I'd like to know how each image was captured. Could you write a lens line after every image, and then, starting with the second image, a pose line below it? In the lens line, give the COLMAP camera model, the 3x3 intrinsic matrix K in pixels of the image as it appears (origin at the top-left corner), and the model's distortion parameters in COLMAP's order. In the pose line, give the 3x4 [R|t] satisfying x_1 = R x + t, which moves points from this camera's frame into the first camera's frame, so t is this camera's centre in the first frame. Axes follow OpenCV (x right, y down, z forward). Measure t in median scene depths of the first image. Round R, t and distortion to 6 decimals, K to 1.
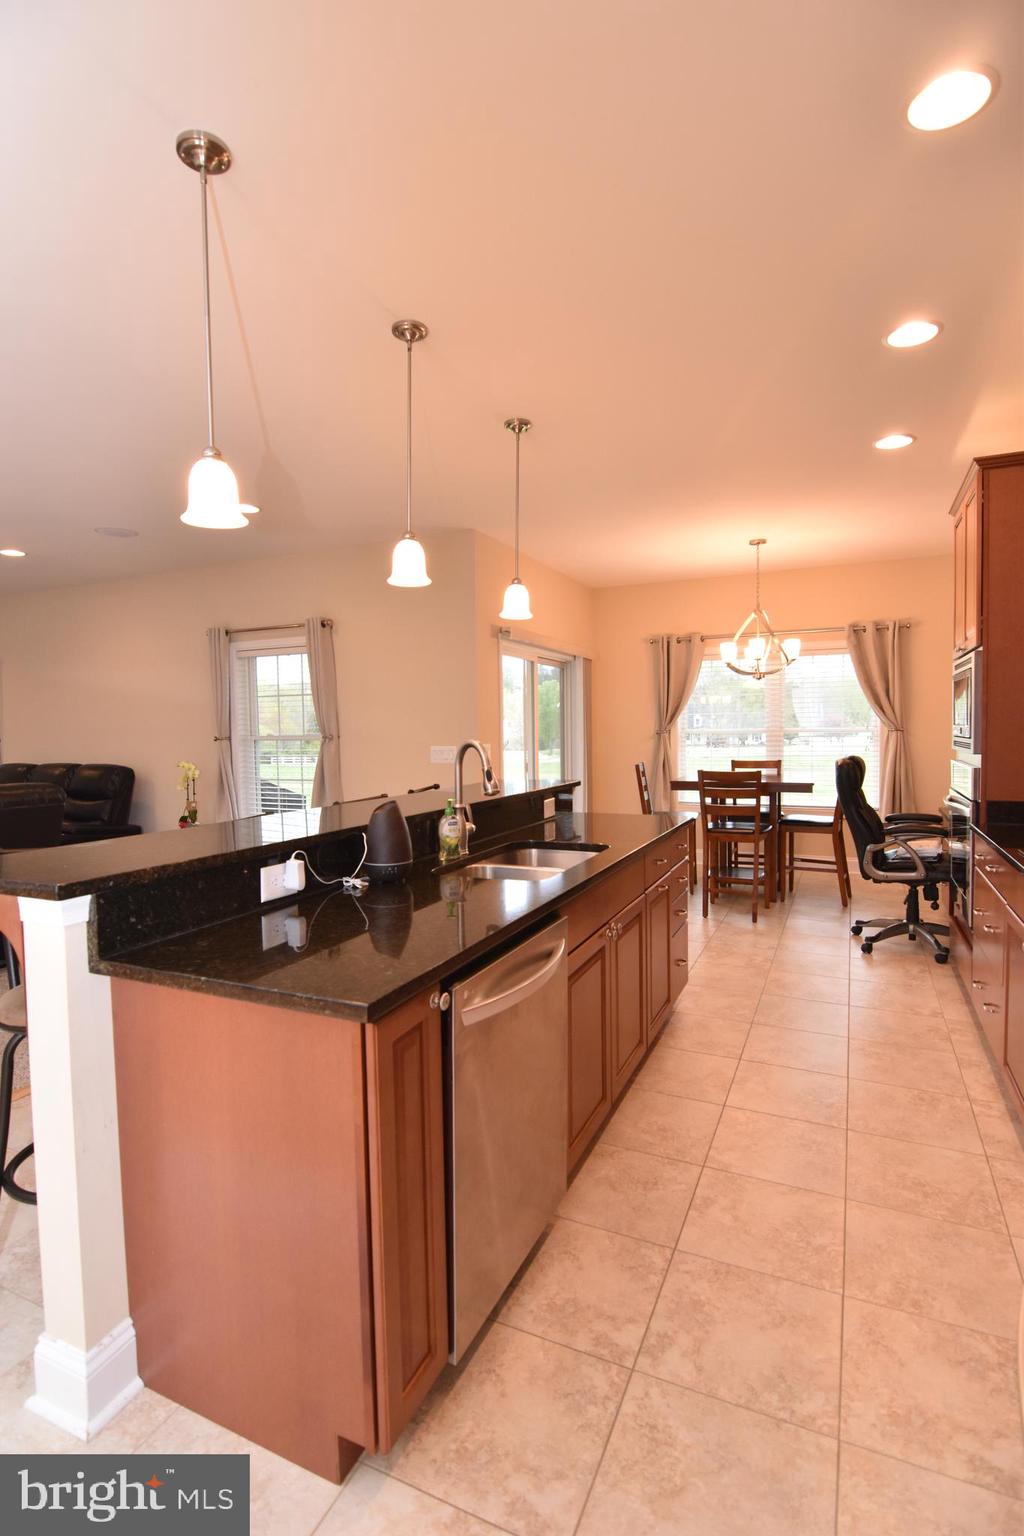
lens RADIAL K [[744.8, 0, 510.0], [0, 744.8, 763.1], [0, 0, 1]] dist [-0.007636, -0.008363]
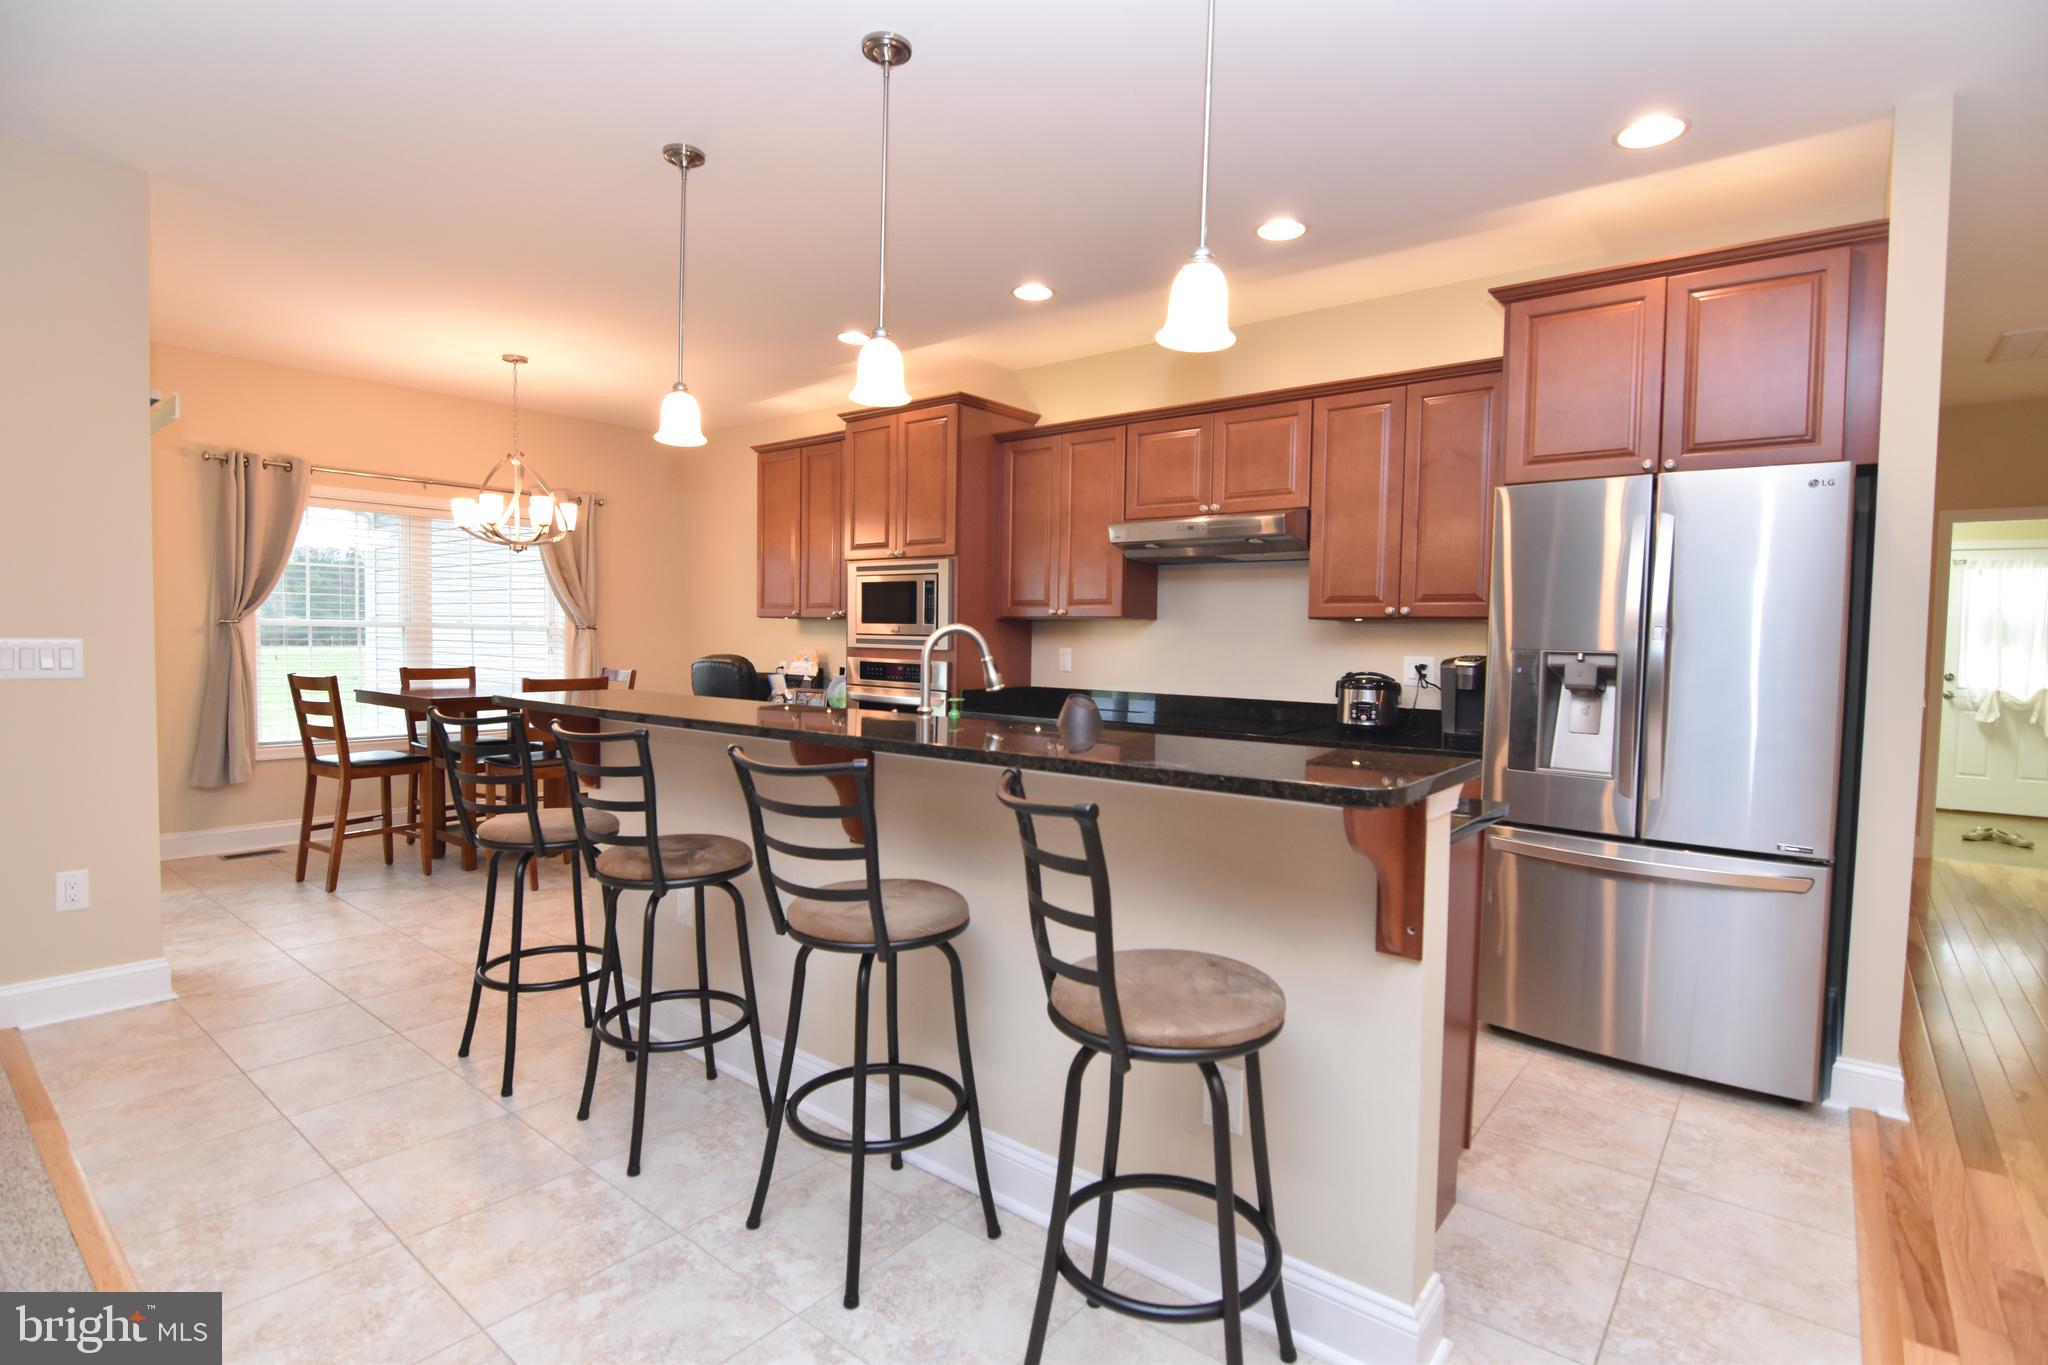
lens RADIAL K [[989.2, 0, 1031.0], [0, 989.2, 681.9], [0, 0, 1]] dist [-0.005364, -0.010545]
pose [[0.245920, -0.025678, 0.968950, -0.787507], [0.024913, 0.999486, 0.020164, 0.008848], [-0.968970, 0.019181, 0.246433, 0.487170]]
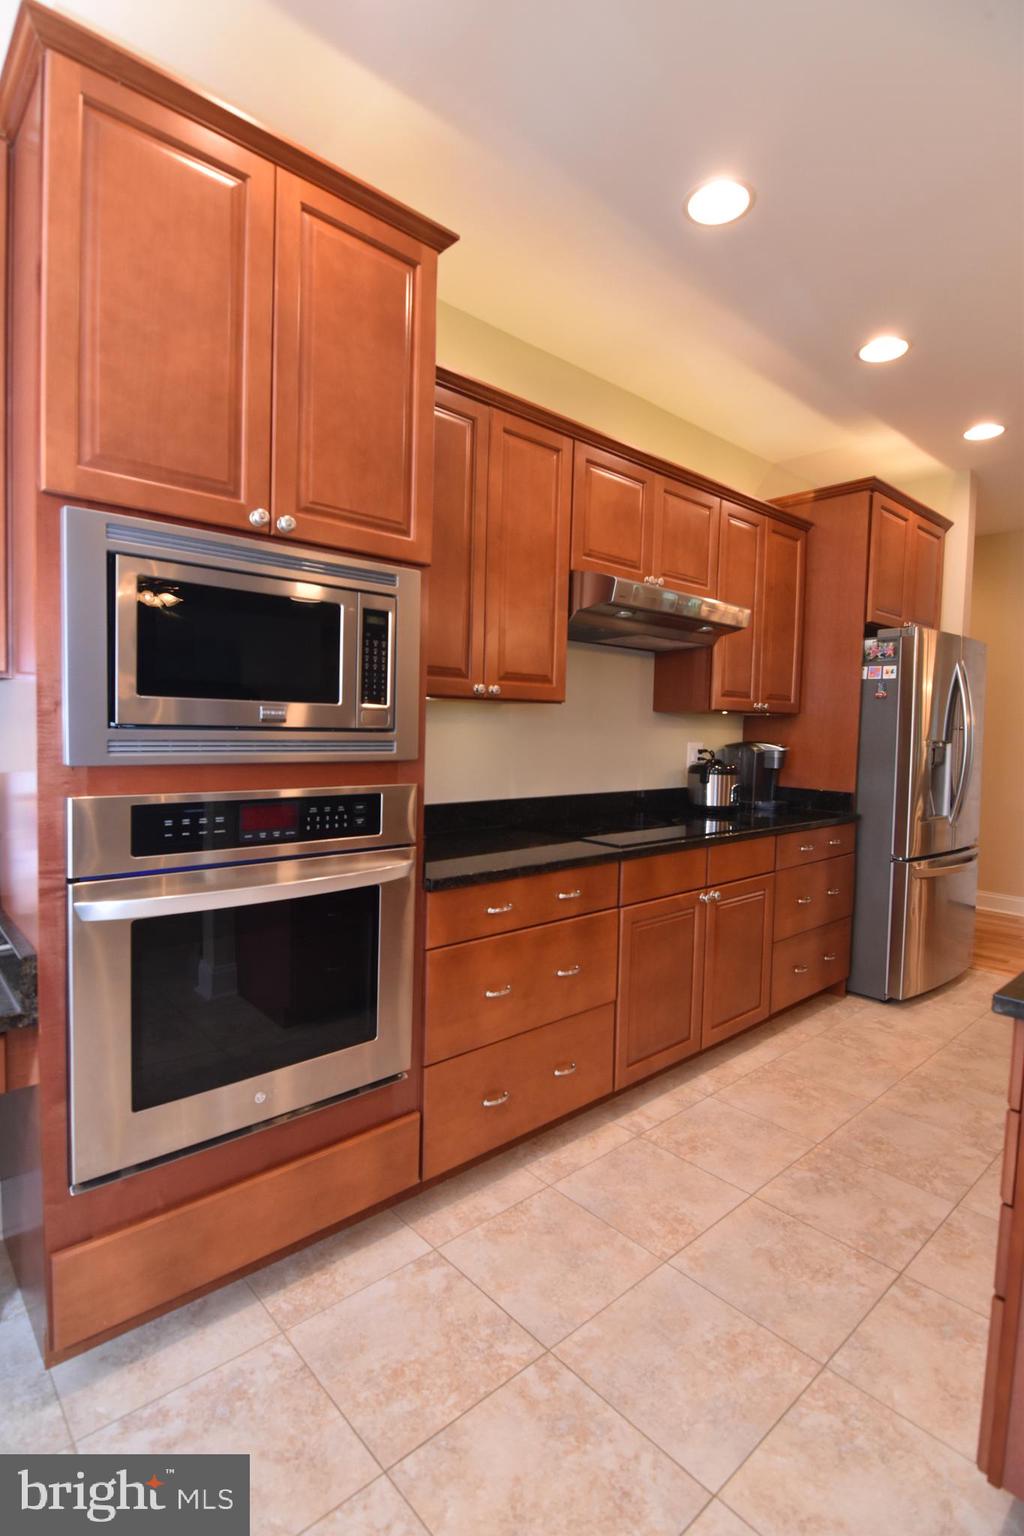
lens RADIAL K [[744.8, 0, 510.0], [0, 744.8, 763.1], [0, 0, 1]] dist [-0.007636, -0.008363]
pose [[-0.917165, -0.029798, 0.397393, 0.329404], [0.007509, 0.995731, 0.091995, -0.058271], [-0.398438, 0.087359, -0.913026, 1.434061]]
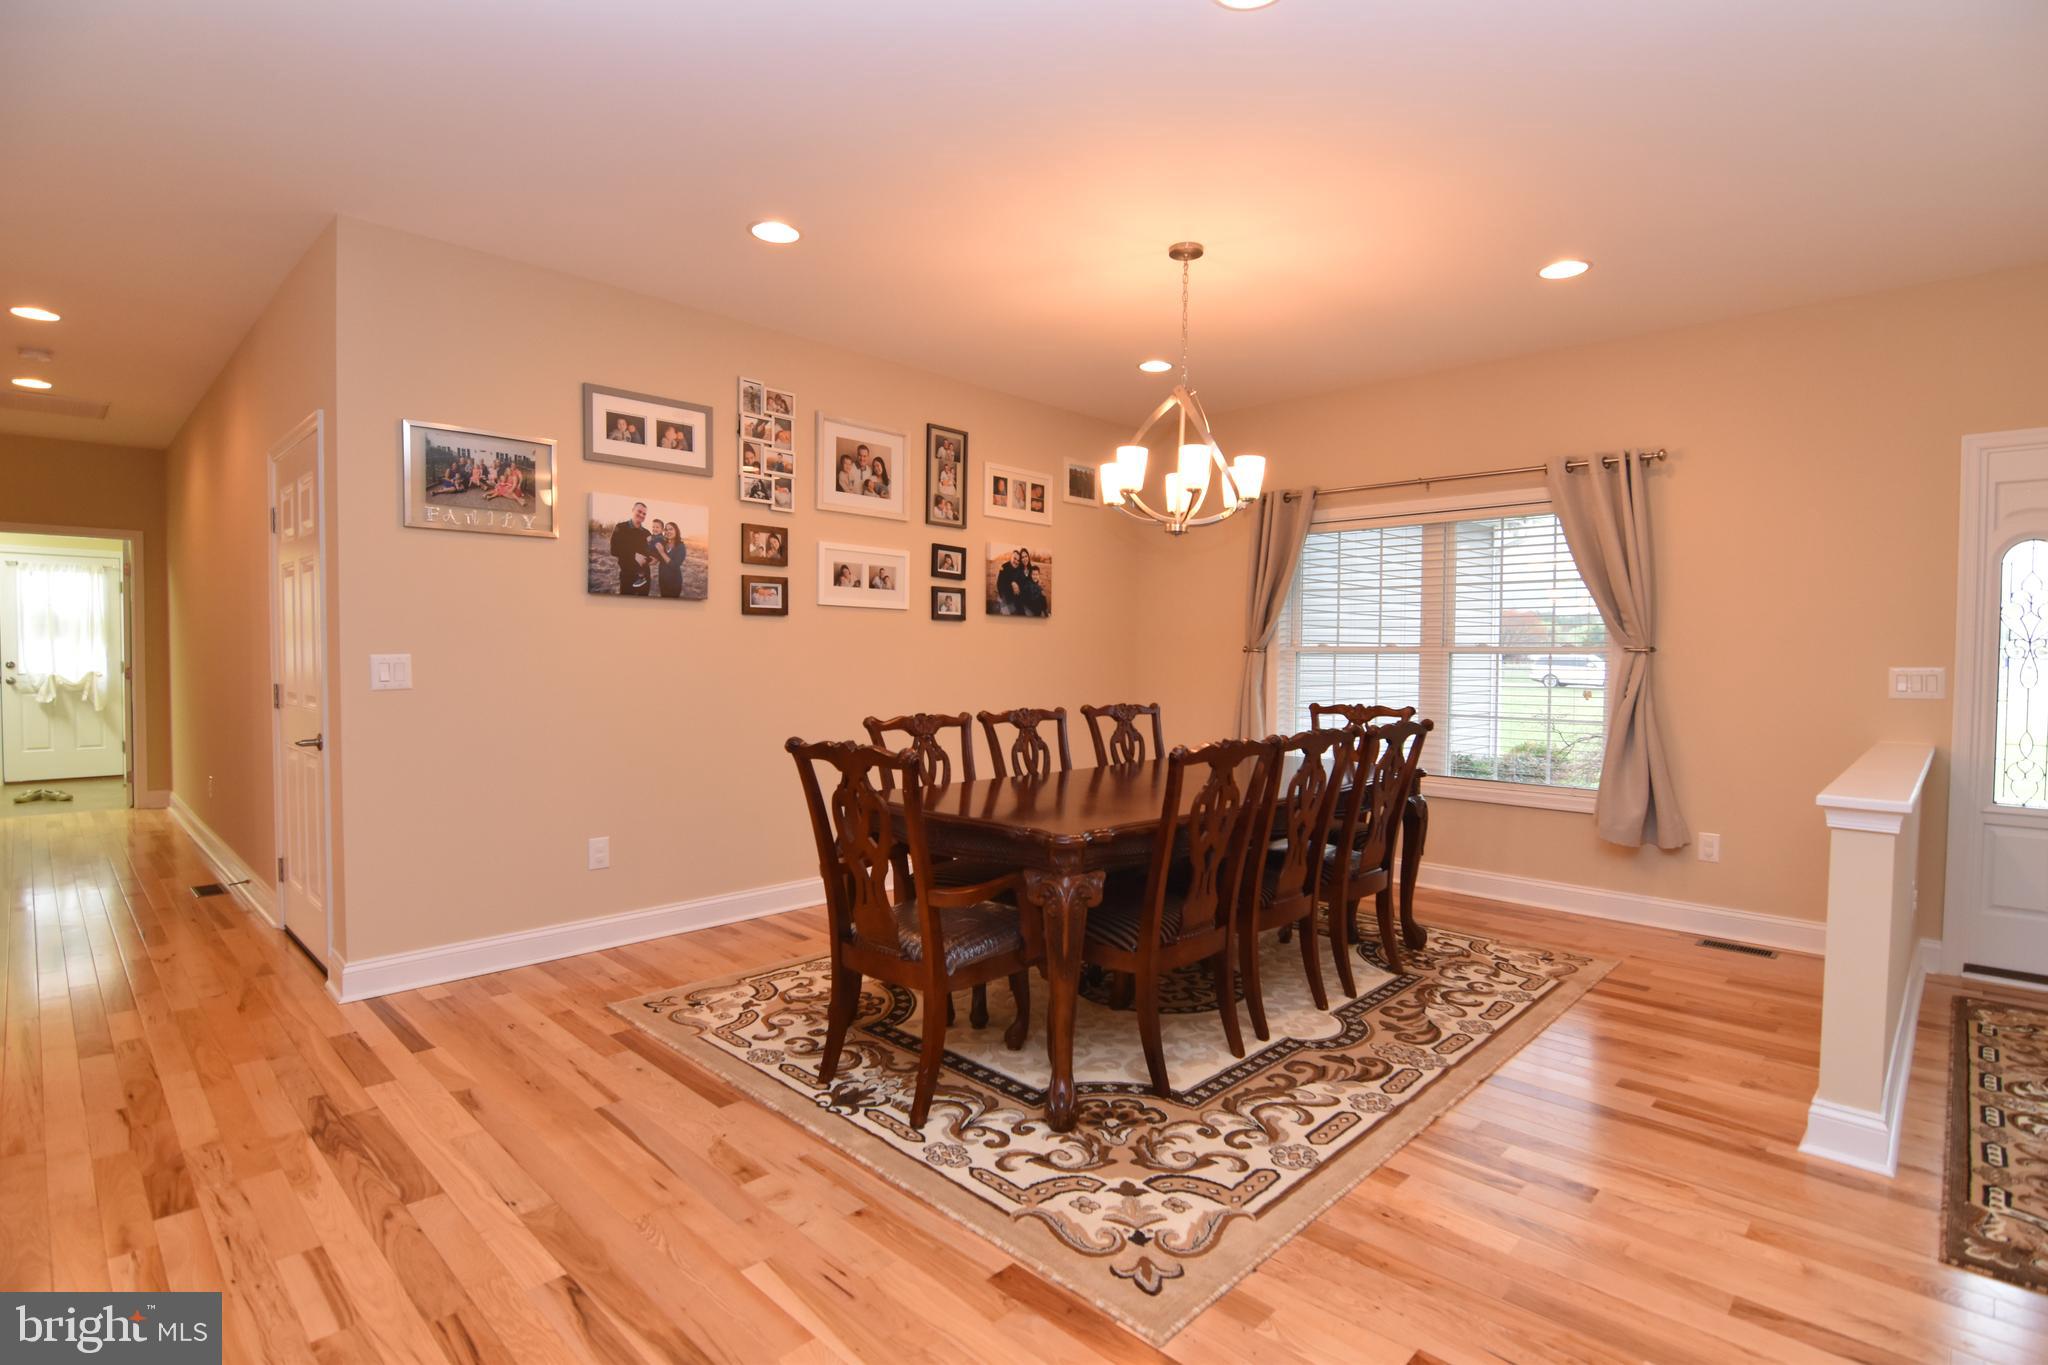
lens RADIAL K [[989.2, 0, 1031.0], [0, 989.2, 681.9], [0, 0, 1]] dist [-0.005364, -0.010545]
pose [[-0.942688, -0.001974, 0.333668, -1.433676], [0.021982, 0.997443, 0.068004, 0.026768], [-0.332949, 0.071441, -0.940234, 0.485218]]
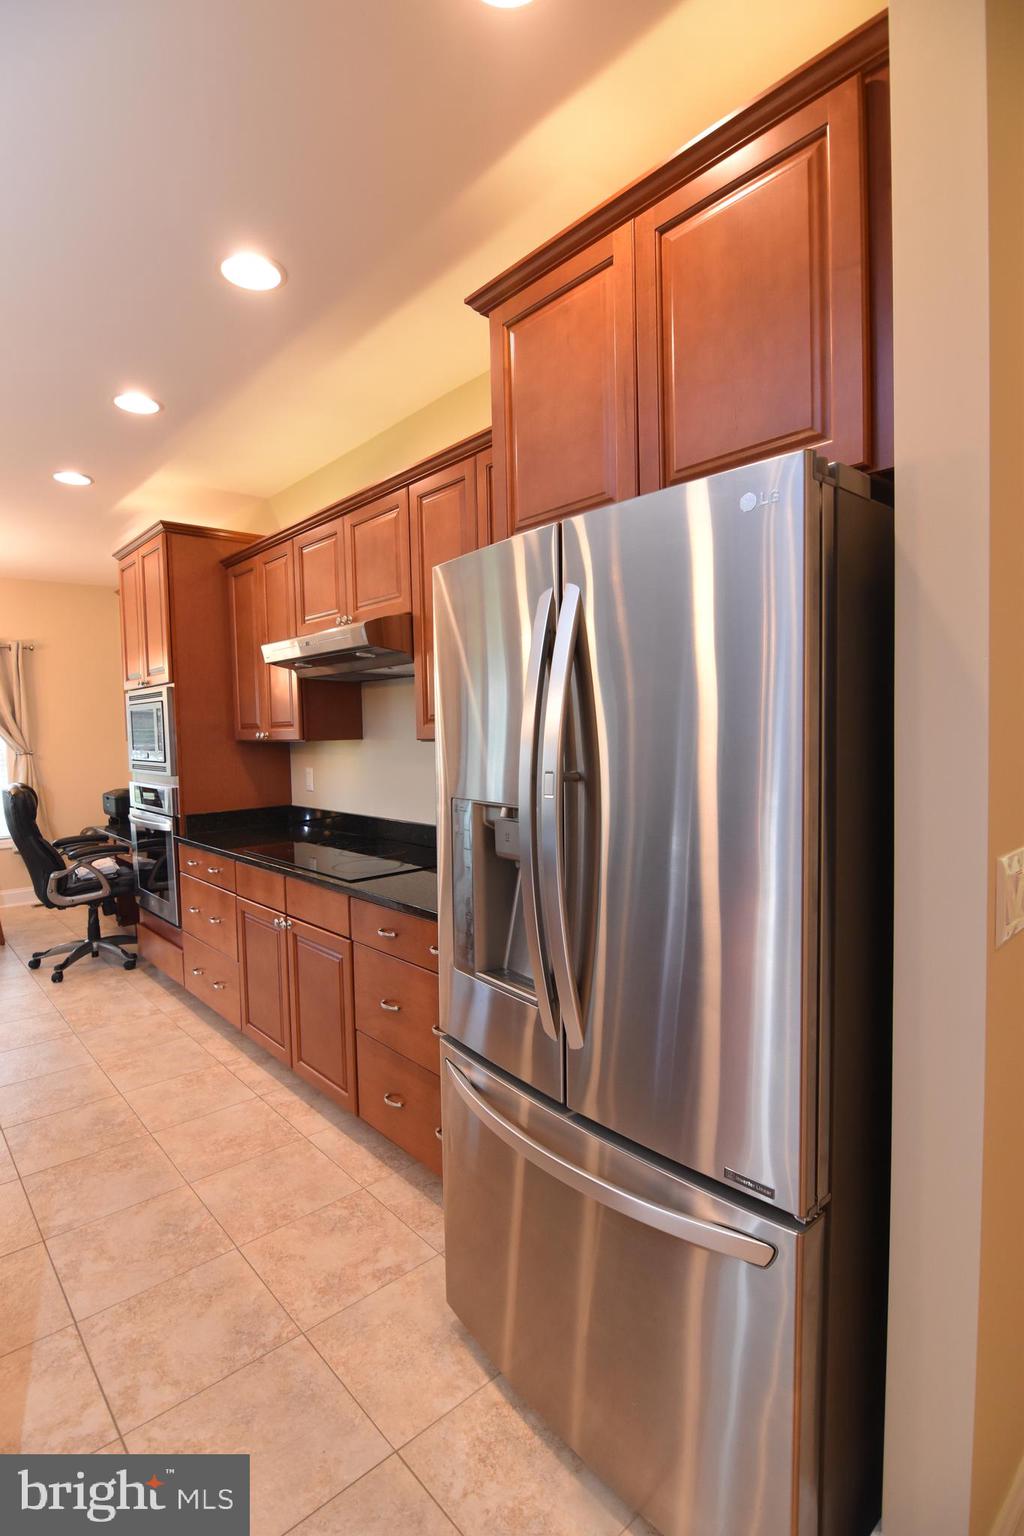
lens RADIAL K [[744.8, 0, 510.0], [0, 744.8, 763.1], [0, 0, 1]] dist [-0.007636, -0.008363]
pose [[0.404443, -0.041181, 0.913636, -0.211024], [0.061080, 0.997972, 0.017944, -0.020269], [-0.912521, 0.048548, 0.406138, 0.046929]]
